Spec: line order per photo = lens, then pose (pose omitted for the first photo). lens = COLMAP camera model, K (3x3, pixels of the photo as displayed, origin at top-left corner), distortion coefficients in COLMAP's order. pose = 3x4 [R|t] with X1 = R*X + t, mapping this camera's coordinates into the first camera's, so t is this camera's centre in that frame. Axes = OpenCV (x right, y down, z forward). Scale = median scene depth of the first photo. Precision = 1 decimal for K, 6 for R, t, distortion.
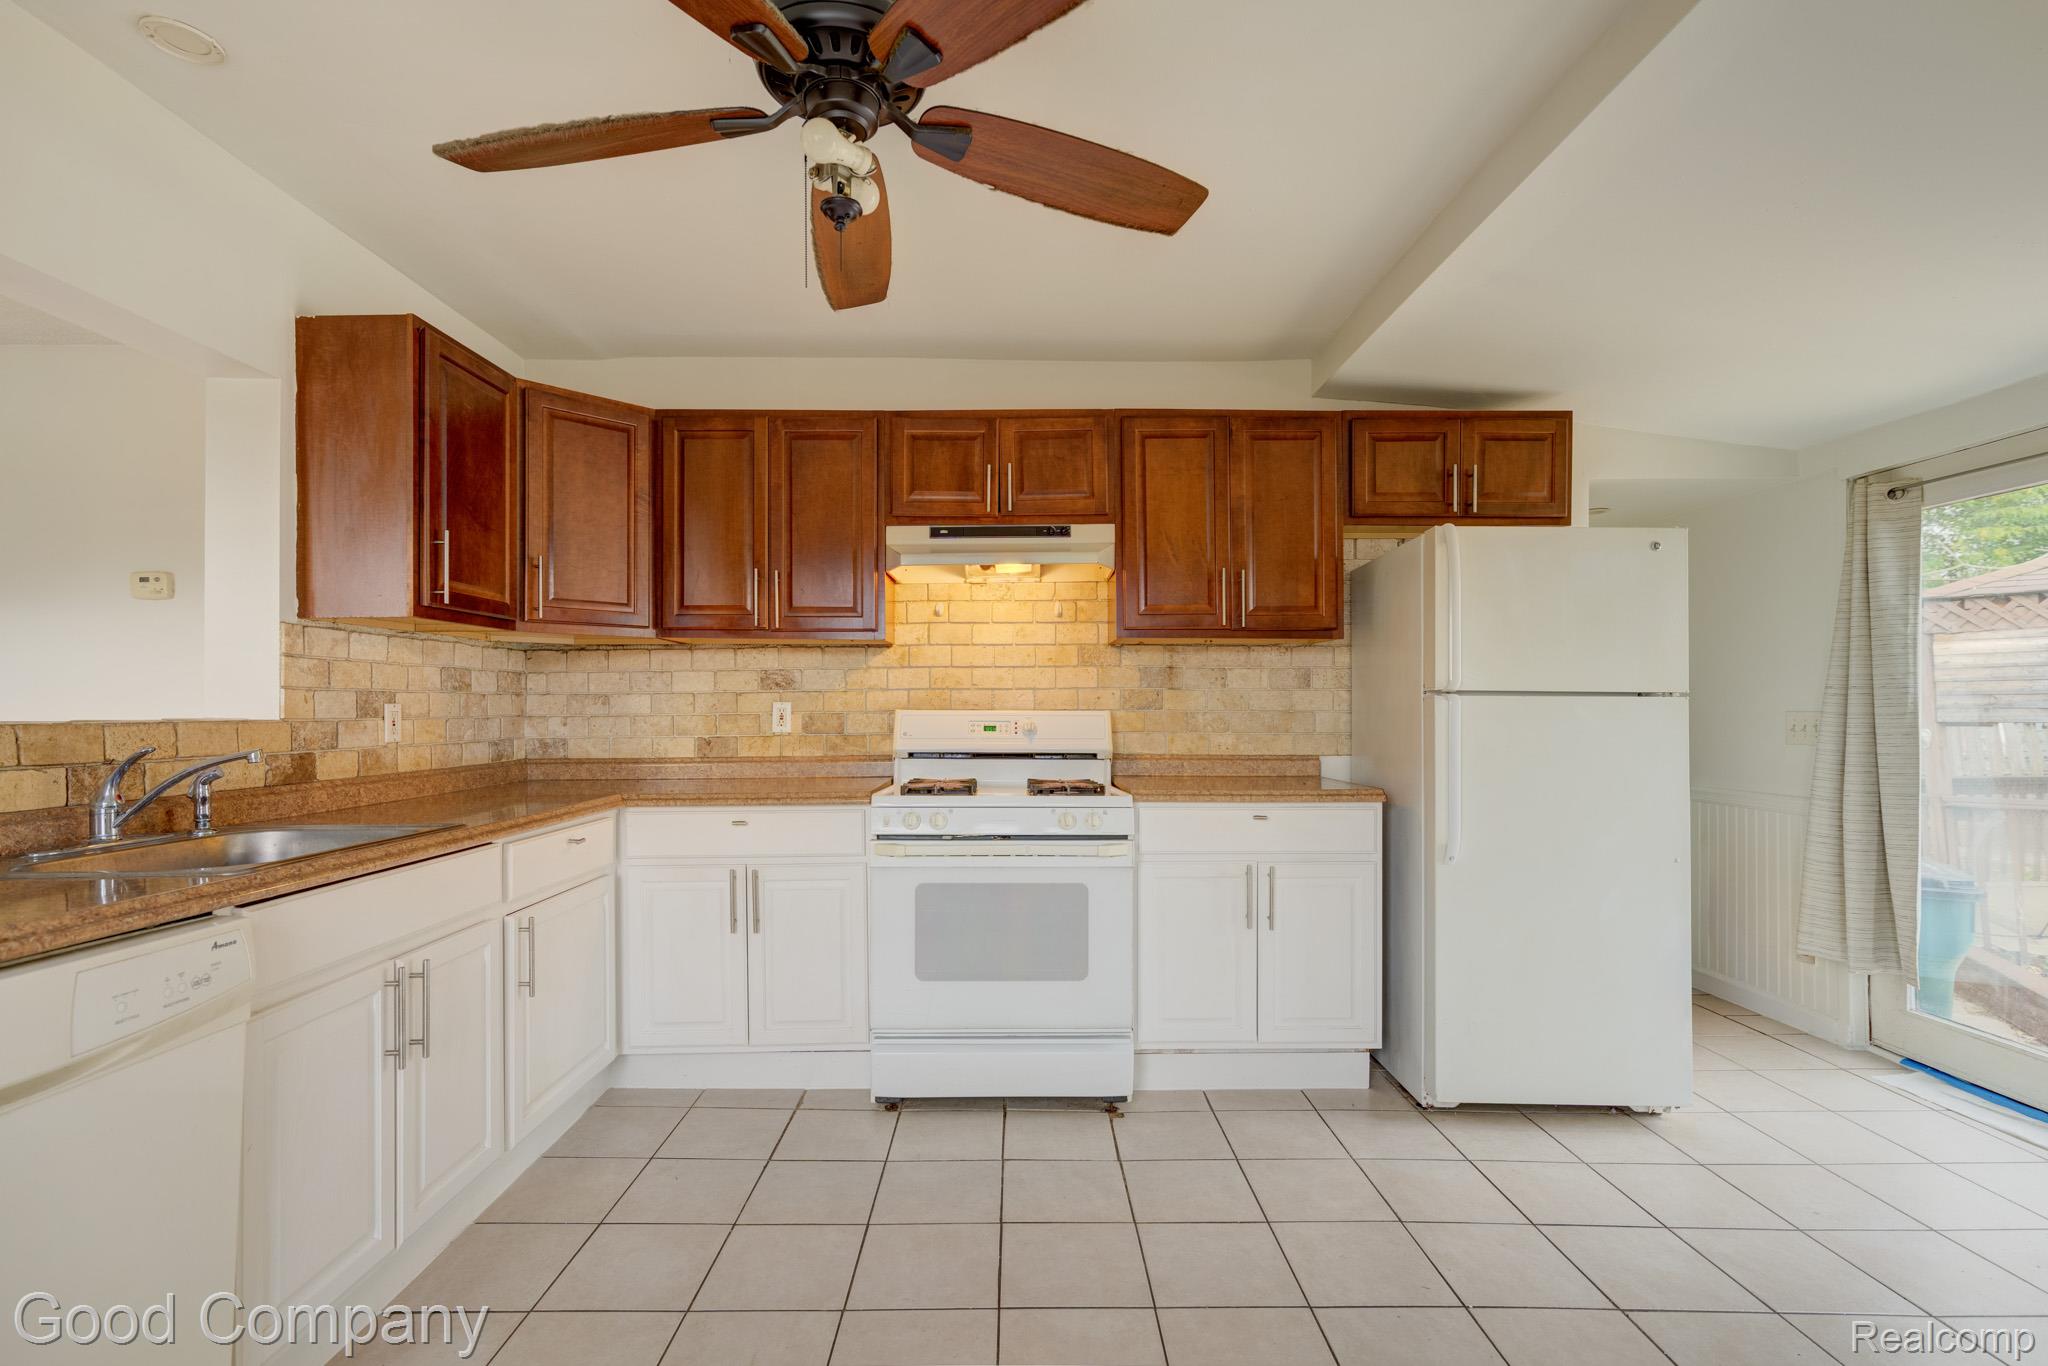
lens RADIAL K [[947.4, 0, 1032.5], [0, 947.4, 700.8], [0, 0, 1]] dist [-0.018373, 0.010835]
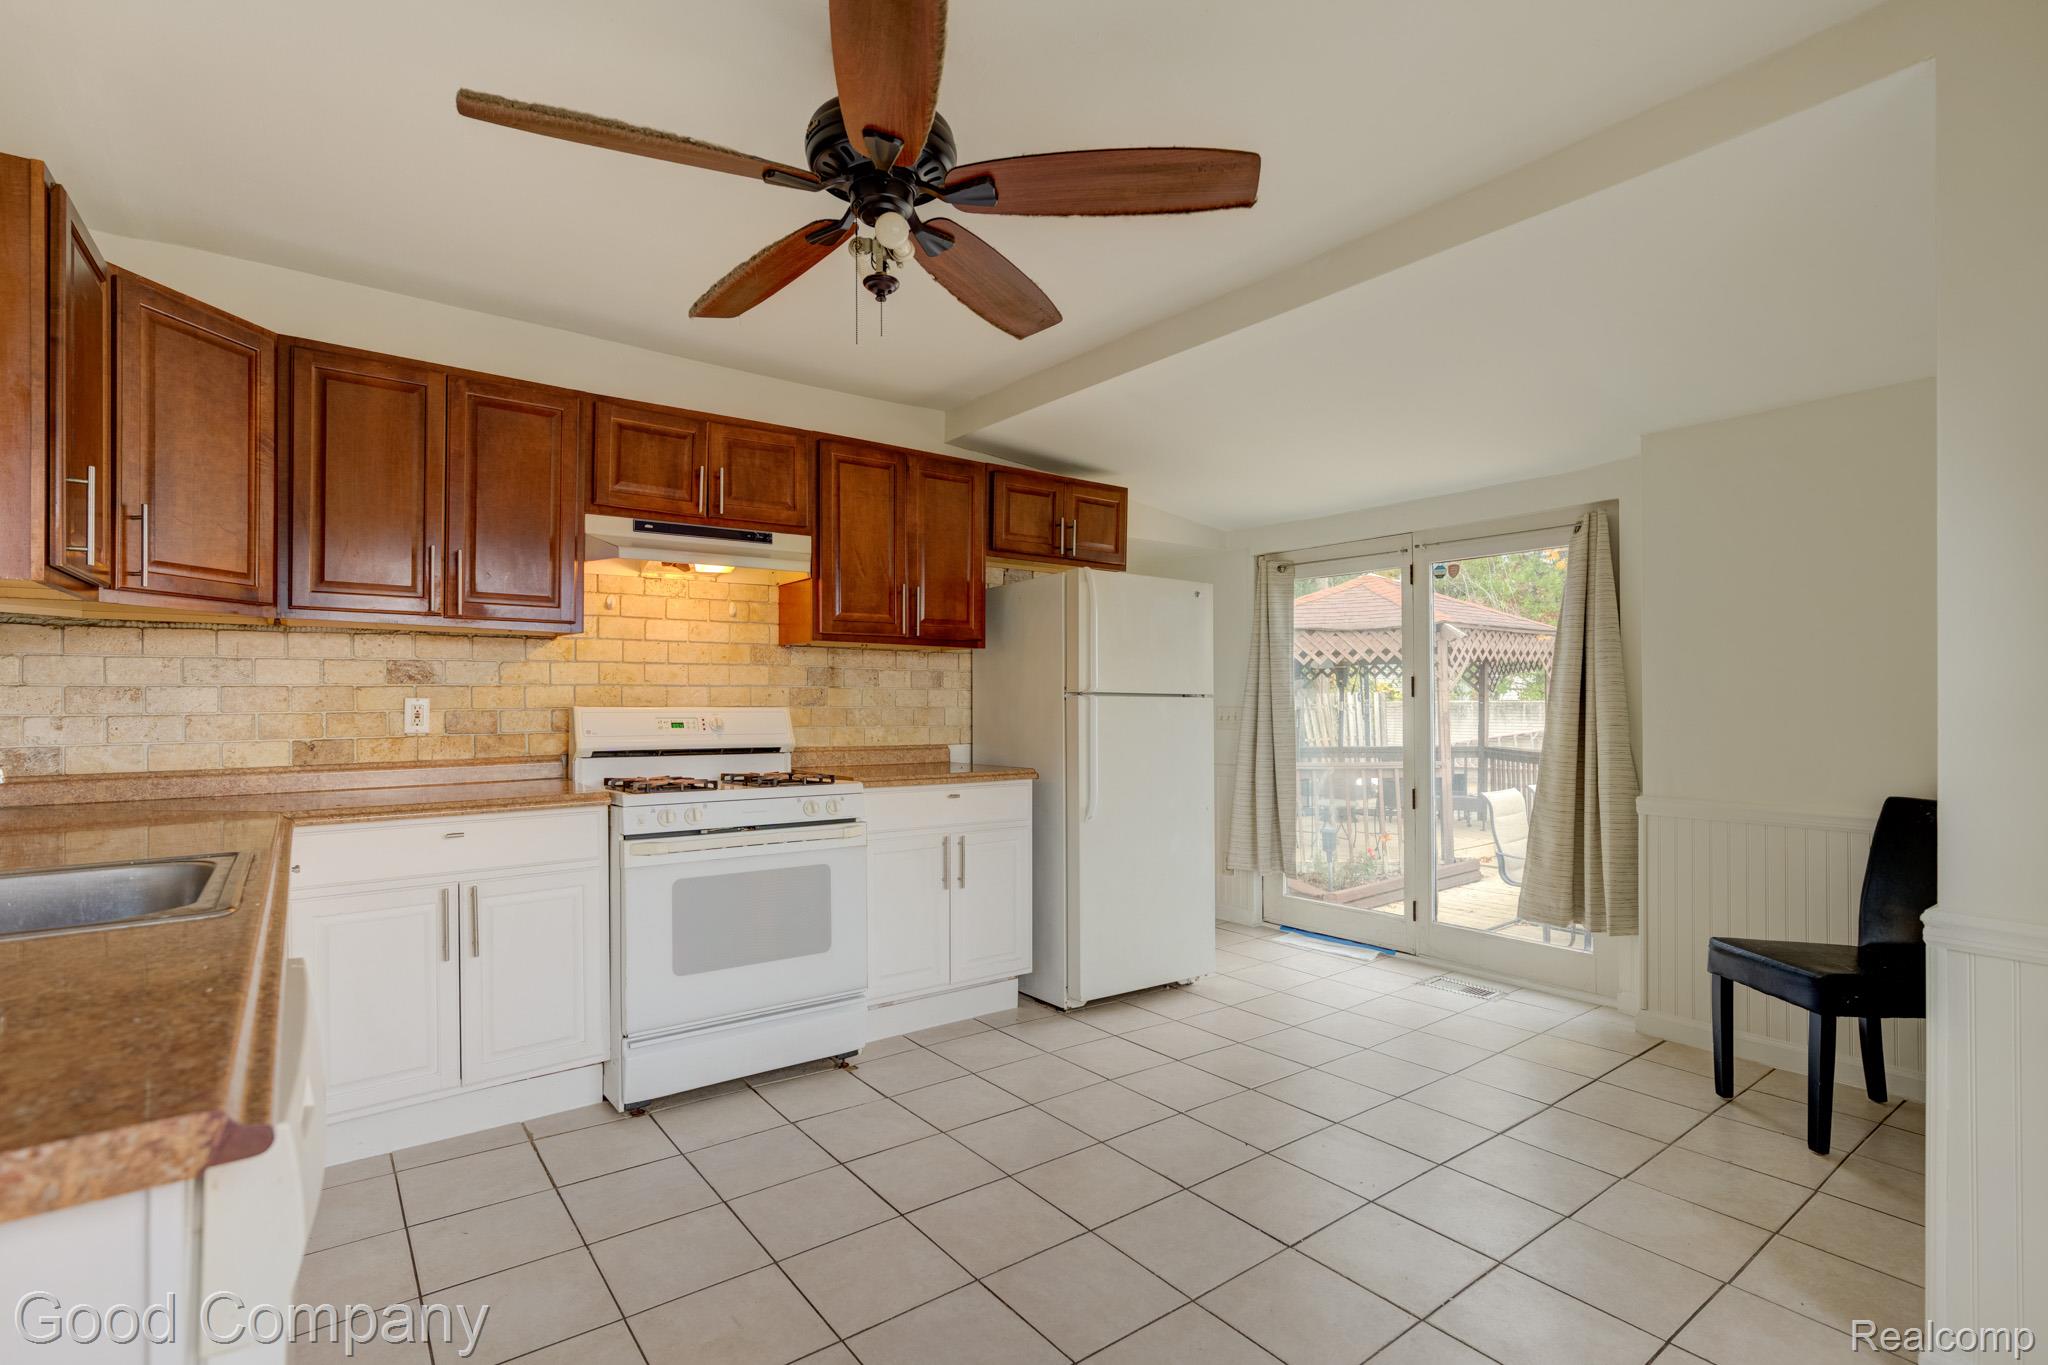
lens RADIAL K [[947.4, 0, 1029.1], [0, 947.4, 689.4], [0, 0, 1]] dist [-0.018373, 0.010835]
pose [[0.804455, 0.009027, 0.593945, -0.361934], [-0.006319, 0.999958, -0.006639, -0.004698], [-0.593980, 0.001588, 0.804479, -0.026375]]
